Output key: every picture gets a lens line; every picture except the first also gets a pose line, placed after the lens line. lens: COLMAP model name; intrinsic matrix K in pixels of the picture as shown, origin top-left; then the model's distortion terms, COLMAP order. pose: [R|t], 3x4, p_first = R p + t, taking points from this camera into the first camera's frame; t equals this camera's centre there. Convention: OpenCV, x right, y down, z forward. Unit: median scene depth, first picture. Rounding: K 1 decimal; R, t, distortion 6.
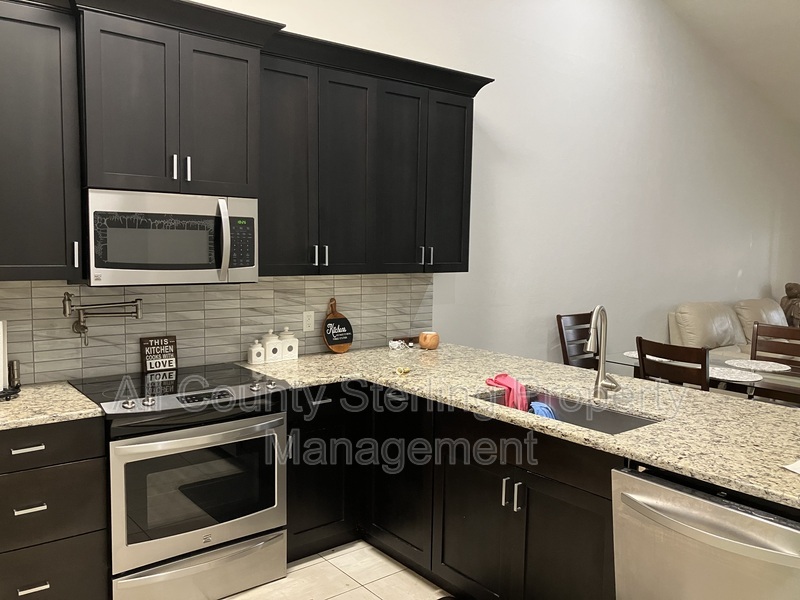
lens RADIAL K [[660.1, 0, 399.6], [0, 660.1, 298.8], [0, 0, 1]] dist [0.046093, -0.054512]
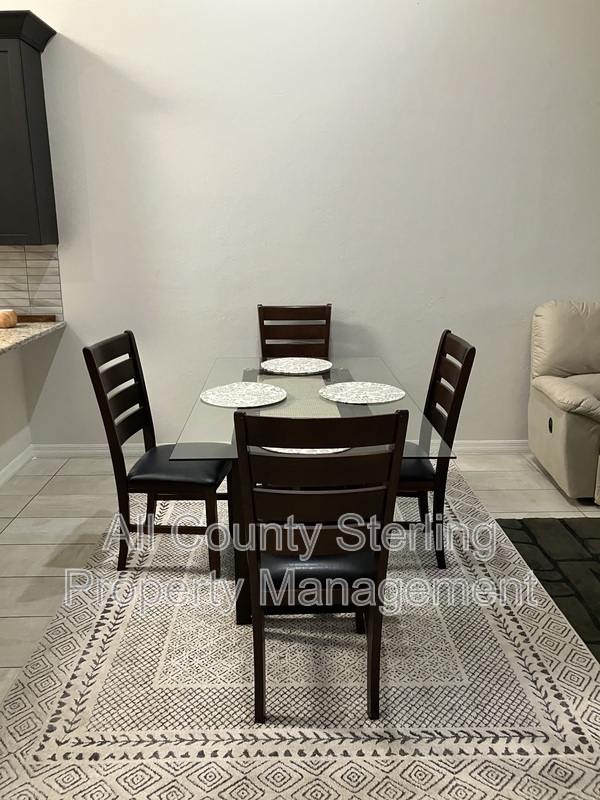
lens RADIAL K [[660.1, 0, 295.7], [0, 660.1, 385.1], [0, 0, 1]] dist [0.046093, -0.054512]
pose [[0.794742, 0.130181, -0.592822, 0.923949], [-0.037779, 0.985444, 0.165751, -0.016673], [0.605770, -0.109333, 0.788092, 0.458158]]
